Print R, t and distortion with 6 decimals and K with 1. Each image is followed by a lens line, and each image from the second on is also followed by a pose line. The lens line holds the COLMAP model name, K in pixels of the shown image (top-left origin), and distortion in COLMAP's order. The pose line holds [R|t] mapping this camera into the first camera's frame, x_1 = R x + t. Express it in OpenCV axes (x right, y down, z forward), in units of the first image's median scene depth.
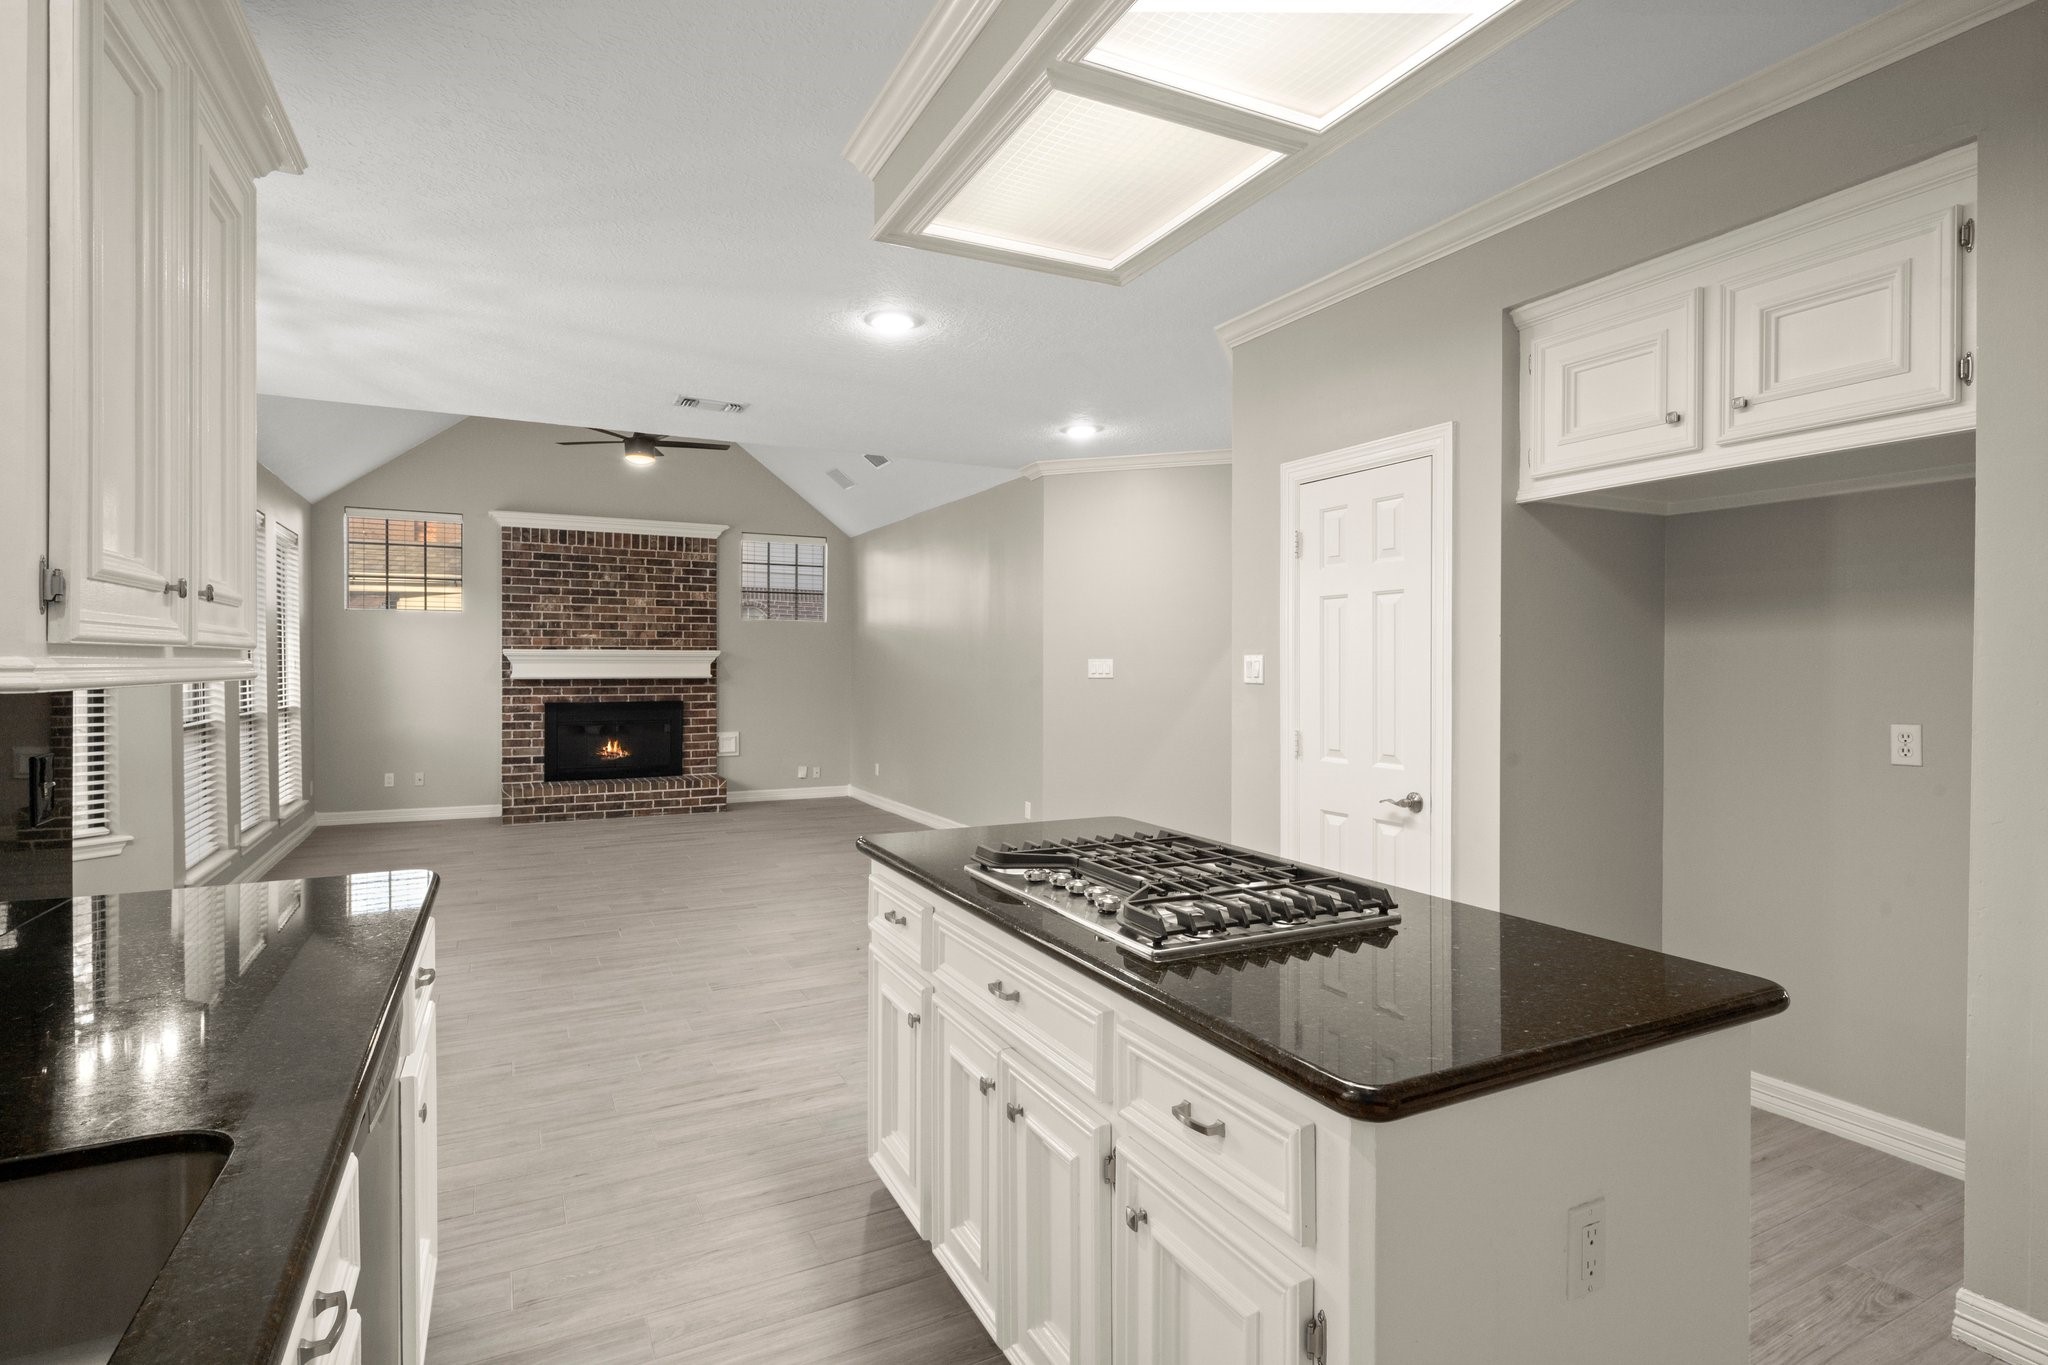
lens RADIAL K [[1022.0, 0, 1020.6], [0, 1022.0, 666.3], [0, 0, 1]] dist [0.000719, -0.000032]
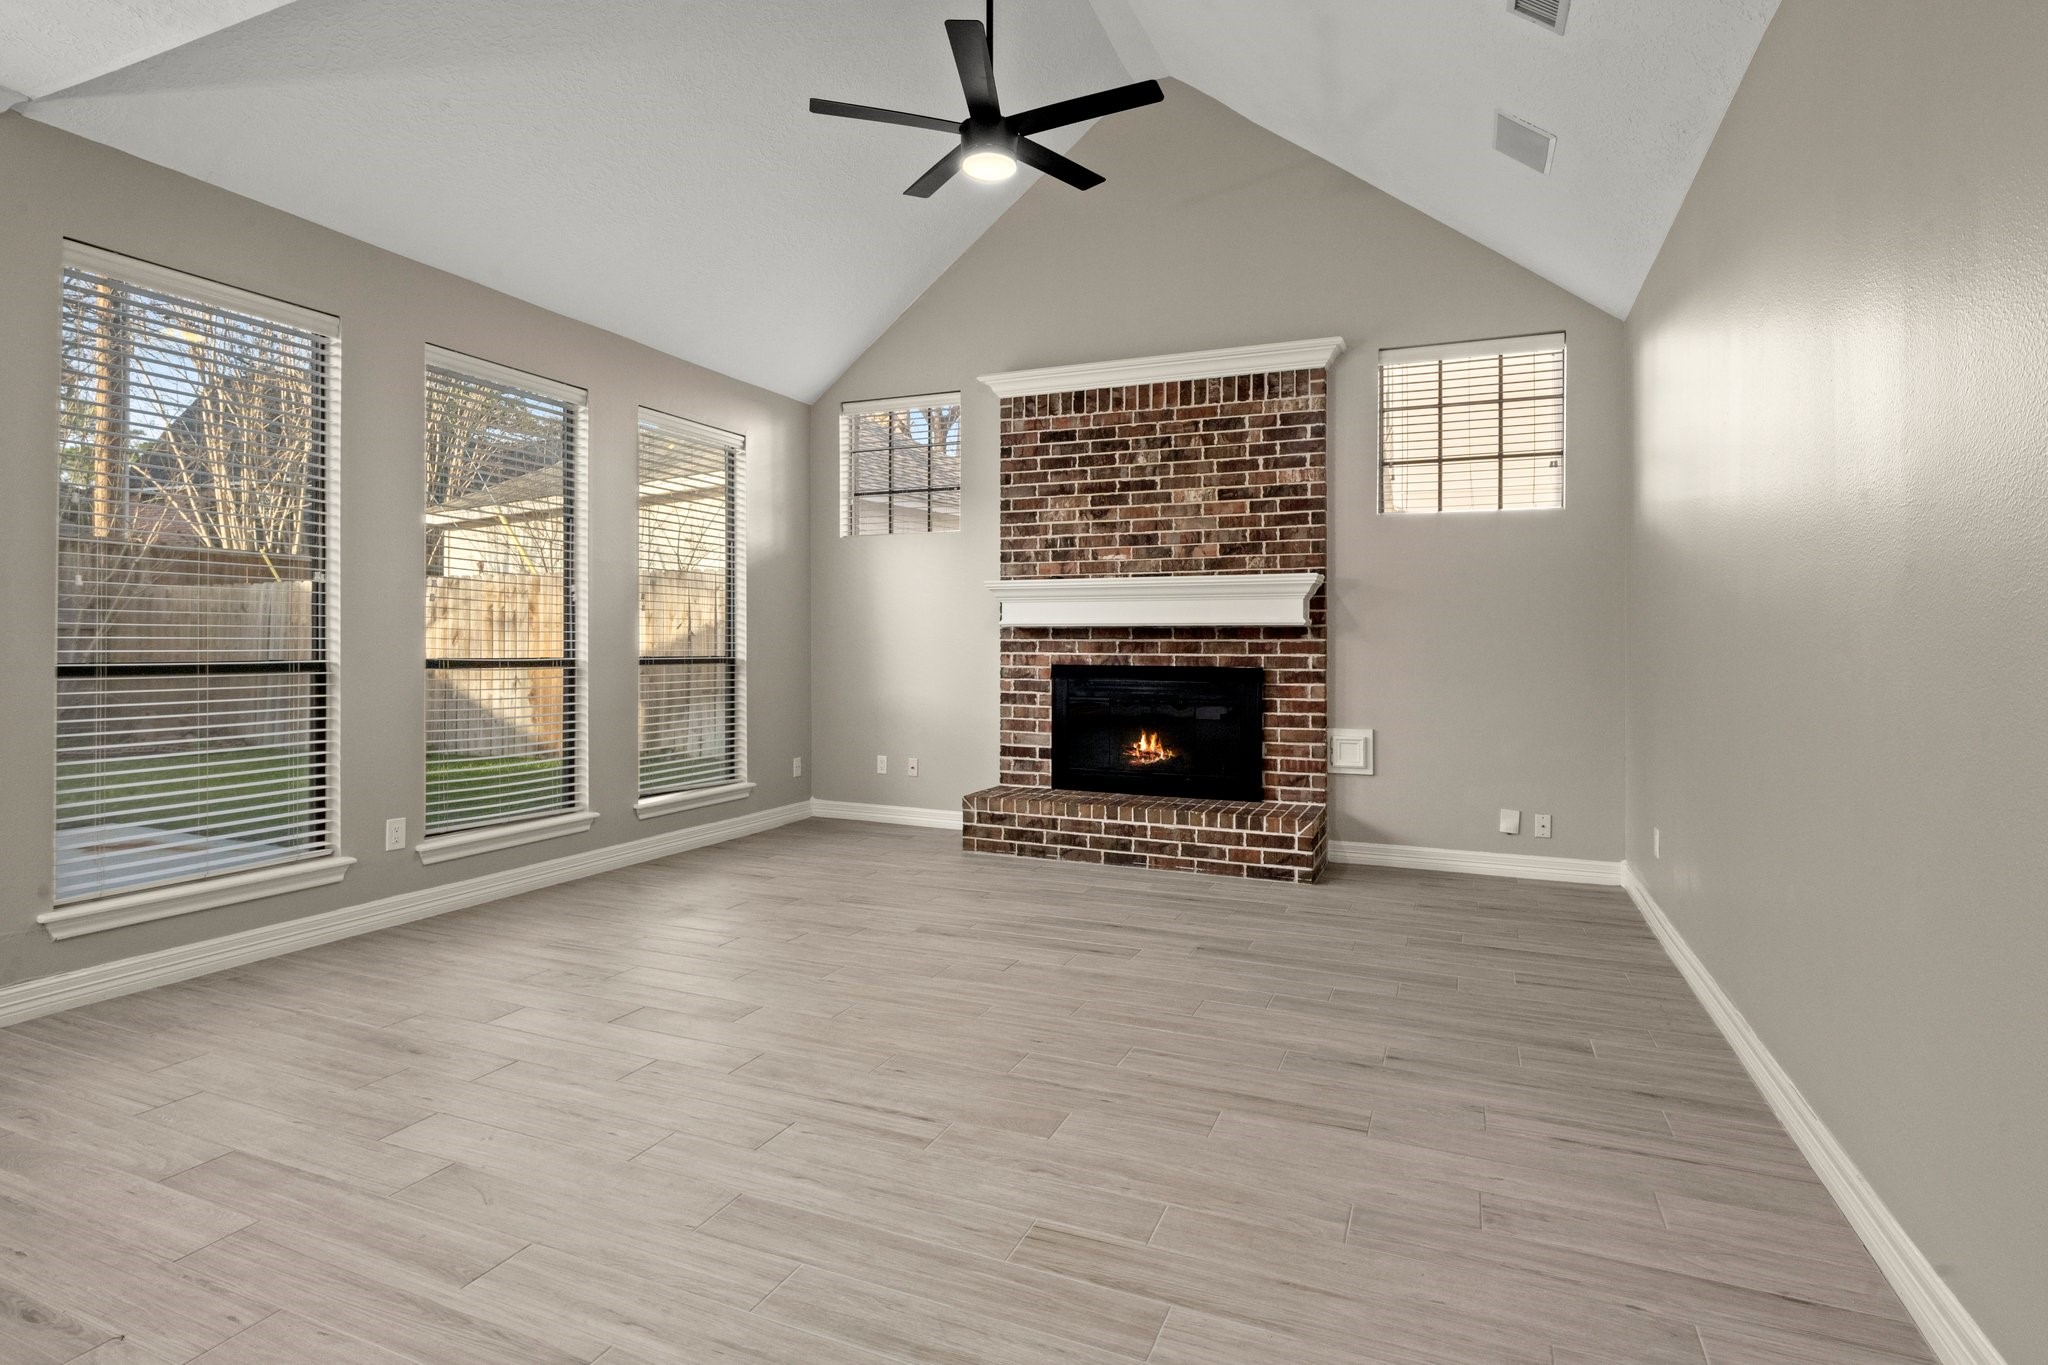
lens RADIAL K [[1042.5, 0, 1023.5], [0, 1042.5, 633.5], [0, 0, 1]] dist [0.002006, 0.000046]
pose [[0.632952, -0.006789, -0.774161, 0.026700], [-0.004271, 0.999916, -0.012260, 0.023852], [0.774179, 0.011067, 0.632870, 0.562705]]
